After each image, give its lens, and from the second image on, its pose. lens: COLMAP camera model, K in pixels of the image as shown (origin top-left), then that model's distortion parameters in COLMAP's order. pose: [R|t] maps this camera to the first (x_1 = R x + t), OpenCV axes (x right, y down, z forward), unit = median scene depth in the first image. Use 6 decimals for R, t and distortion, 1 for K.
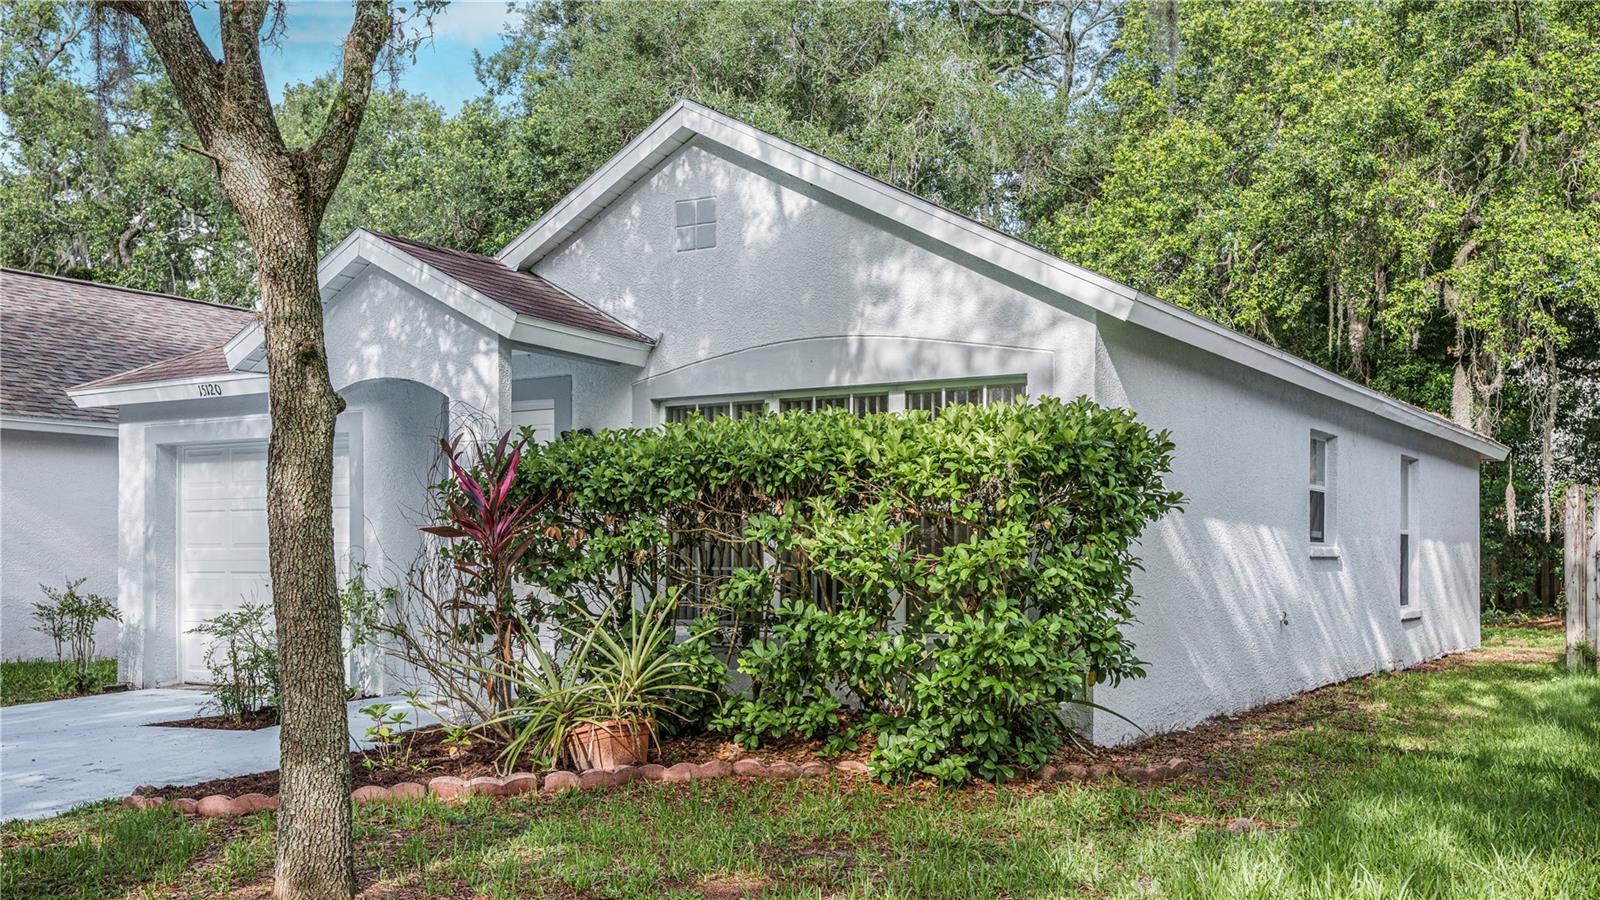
lens RADIAL K [[1657.7, 0, 800.2], [0, 1657.7, 532.8], [0, 0, 1]] dist [0.061925, -0.004324]
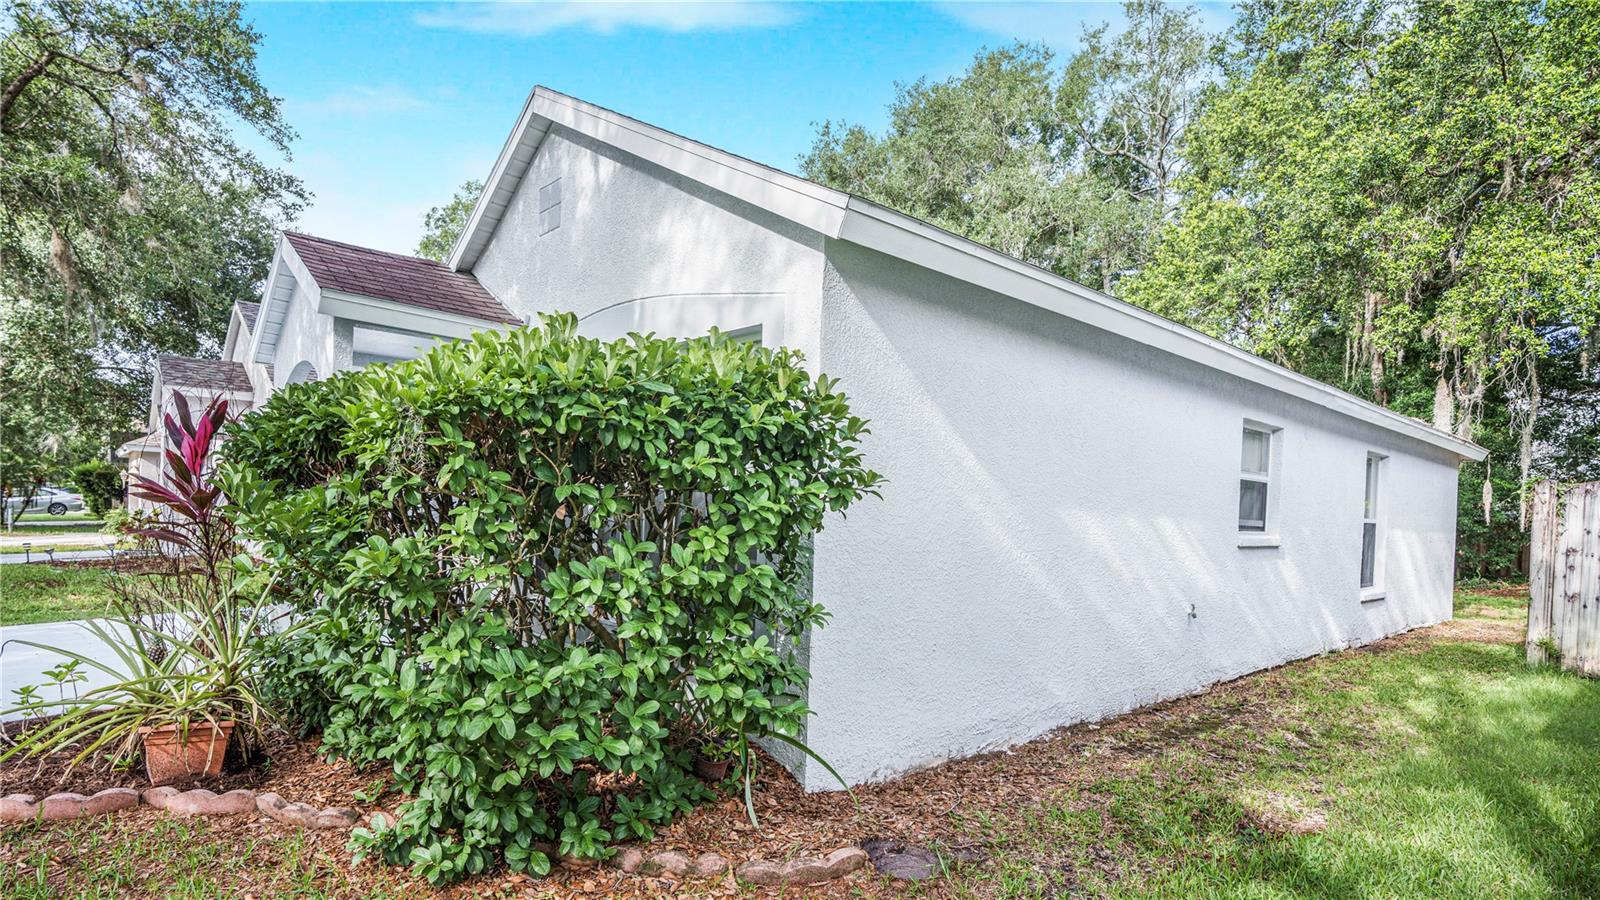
lens RADIAL K [[882.8, 0, 800.3], [0, 882.8, 516.4], [0, 0, 1]] dist [-0.041544, 0.015452]
pose [[0.958020, 0.033041, -0.284791, 0.151355], [-0.027361, 0.999340, 0.023902, -0.006430], [0.285393, -0.015106, 0.958292, 0.314905]]
